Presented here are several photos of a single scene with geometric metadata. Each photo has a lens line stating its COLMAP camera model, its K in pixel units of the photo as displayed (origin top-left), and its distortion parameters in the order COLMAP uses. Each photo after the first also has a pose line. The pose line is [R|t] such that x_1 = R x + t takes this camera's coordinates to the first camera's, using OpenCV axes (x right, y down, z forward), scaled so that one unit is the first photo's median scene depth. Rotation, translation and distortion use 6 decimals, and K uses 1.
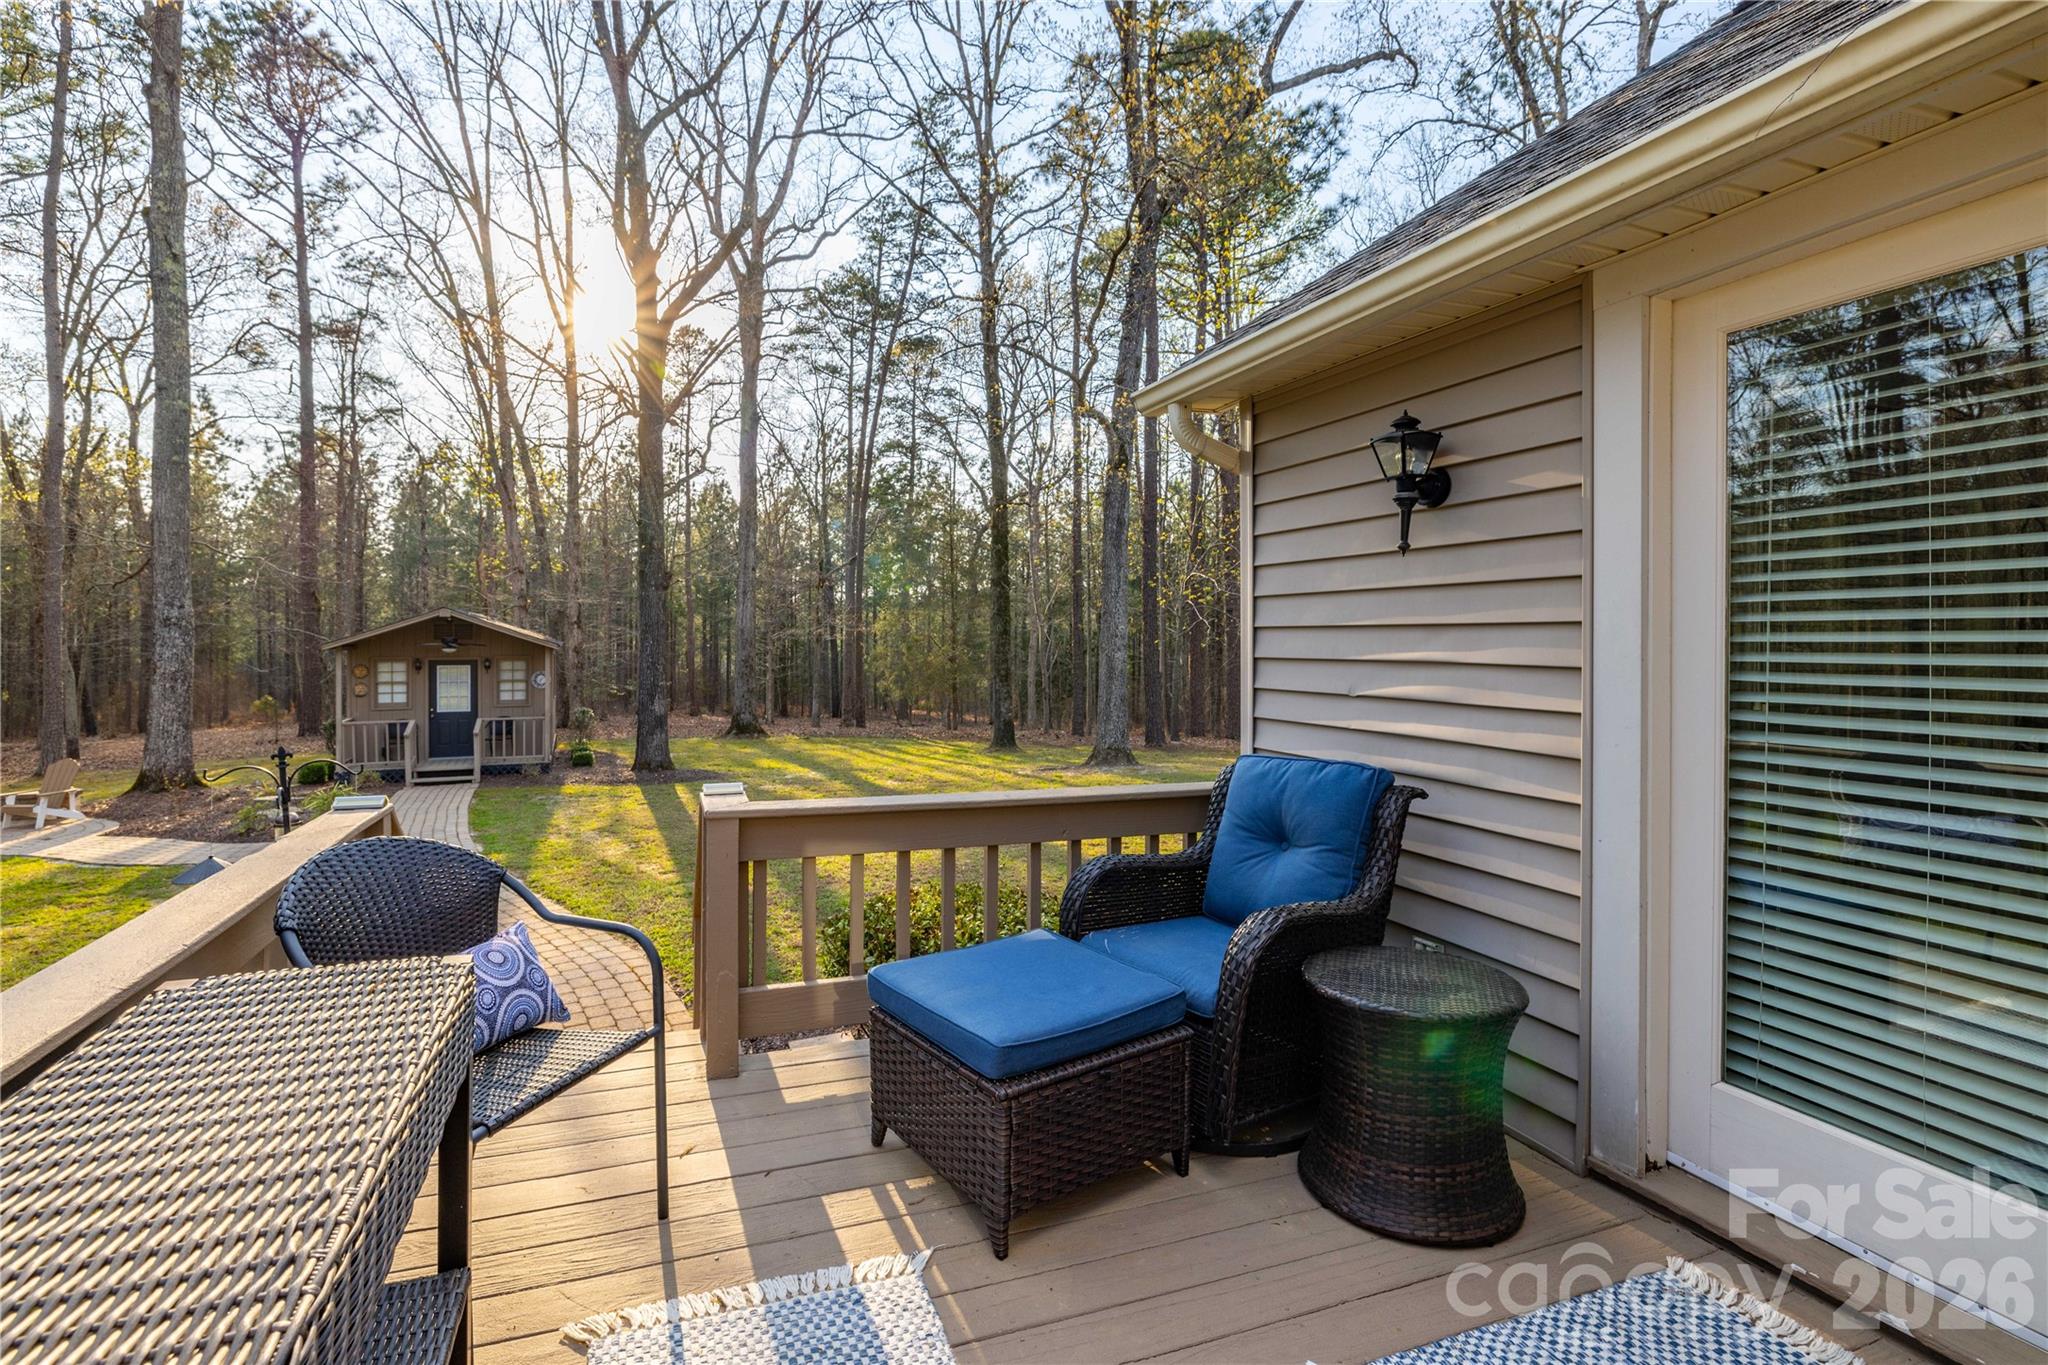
lens RADIAL K [[981.1, 0, 1009.4], [0, 981.1, 643.5], [0, 0, 1]] dist [0.003190, 0.000175]
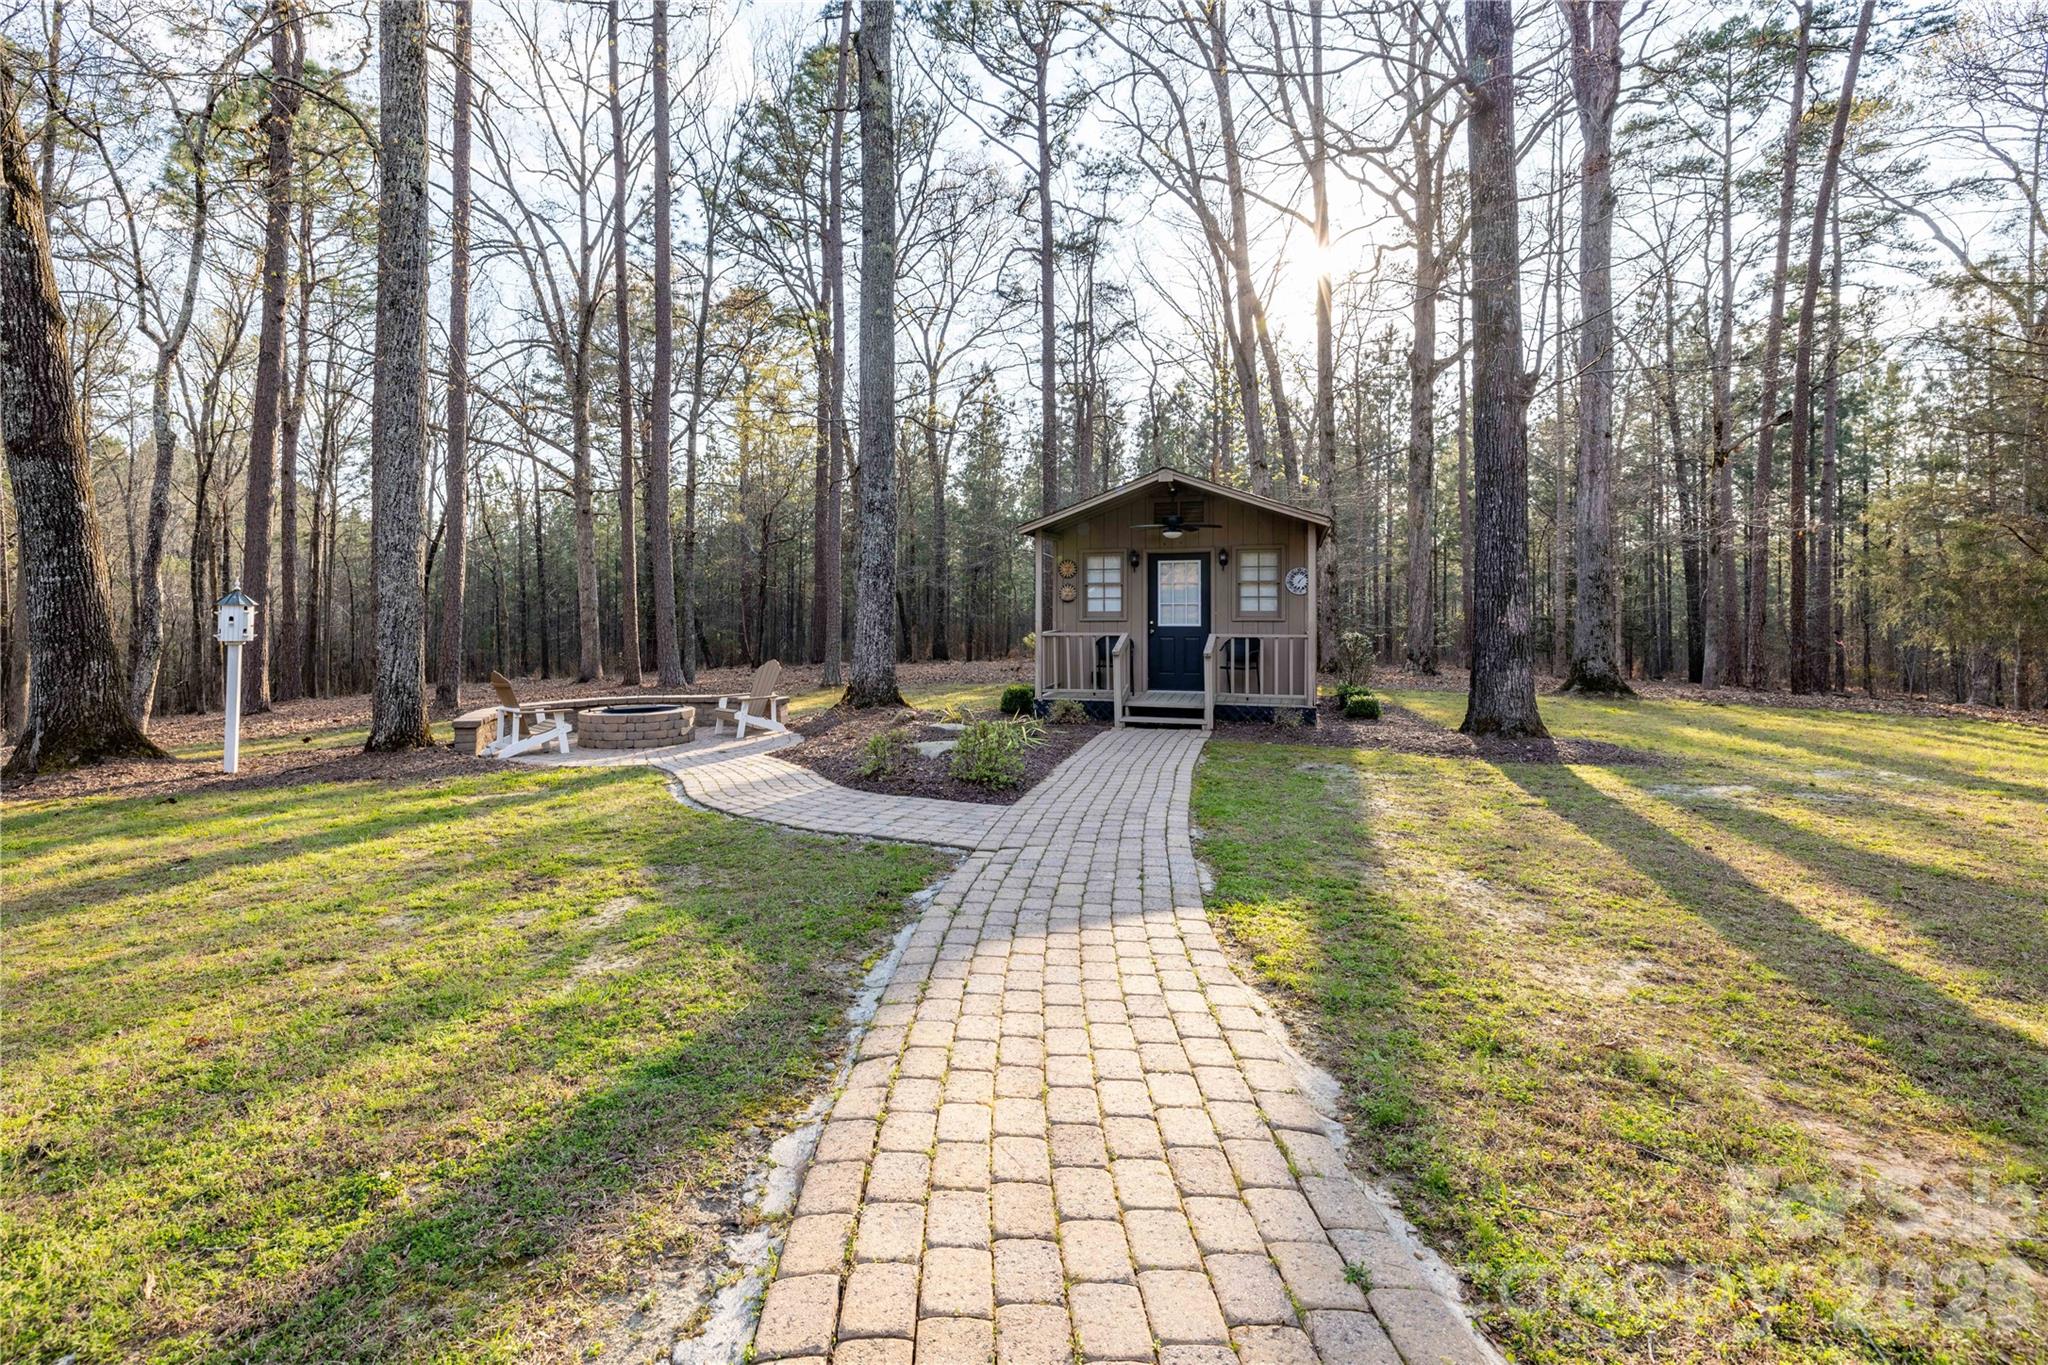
lens RADIAL K [[981.1, 0, 960.4], [0, 981.1, 622.1], [0, 0, 1]] dist [0.003190, 0.000175]
pose [[0.735710, 0.008094, -0.677249, -0.129952], [-0.001932, 0.999950, 0.009851, 0.037223], [0.677294, -0.005939, 0.735688, 0.238736]]
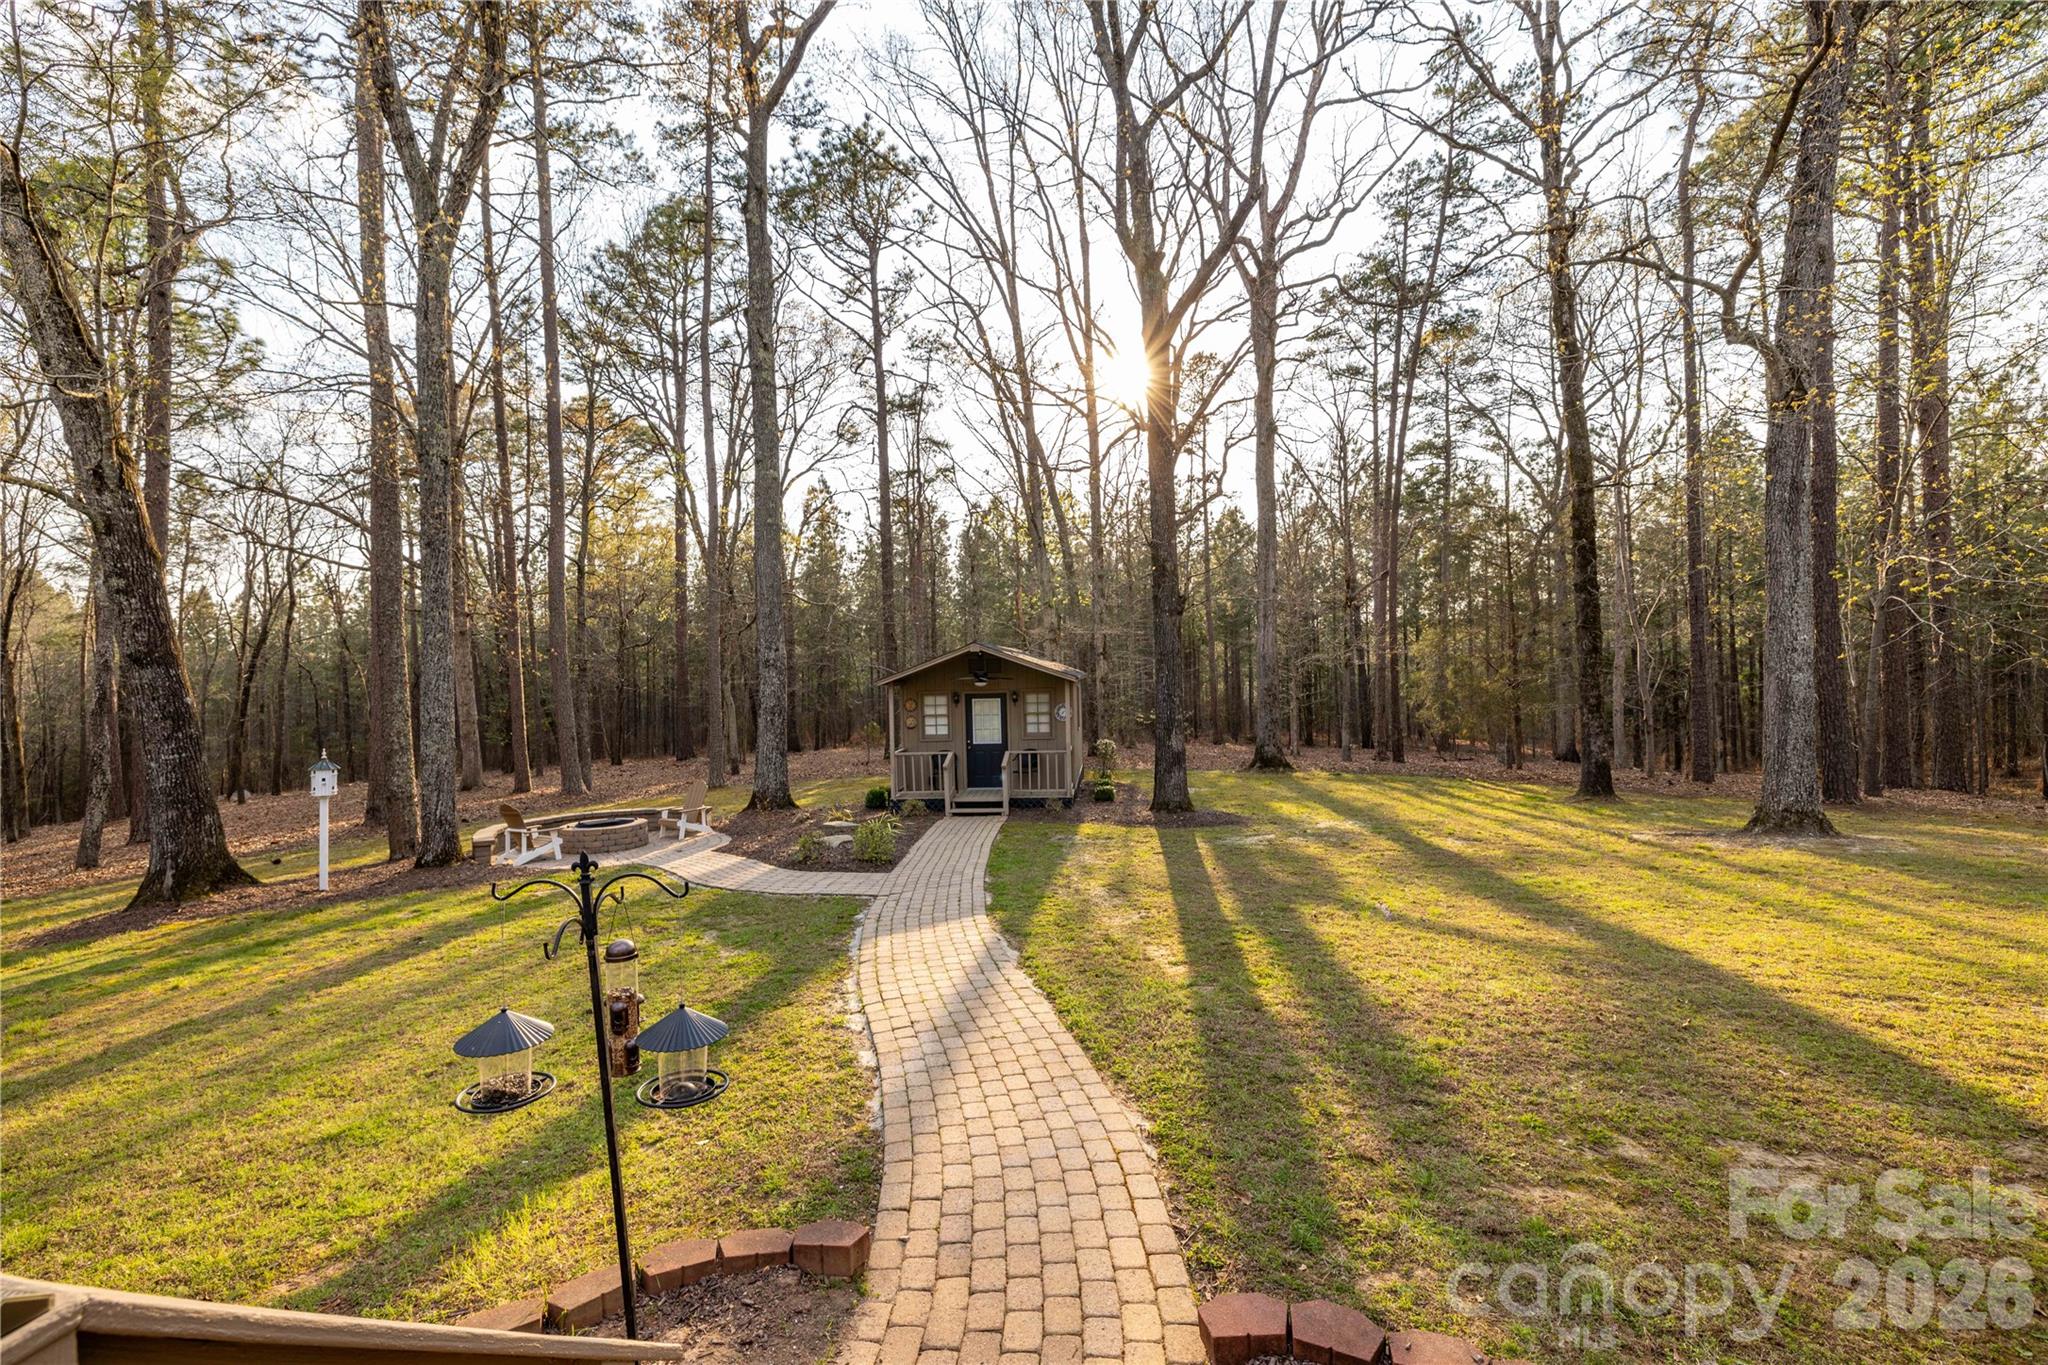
lens RADIAL K [[981.1, 0, 1035.2], [0, 981.1, 650.3], [0, 0, 1]] dist [0.003190, 0.000175]
pose [[0.879989, -0.029991, -0.474047, -0.019792], [0.020780, 0.999480, -0.024658, -0.001055], [0.474540, 0.011848, 0.880154, 0.074044]]
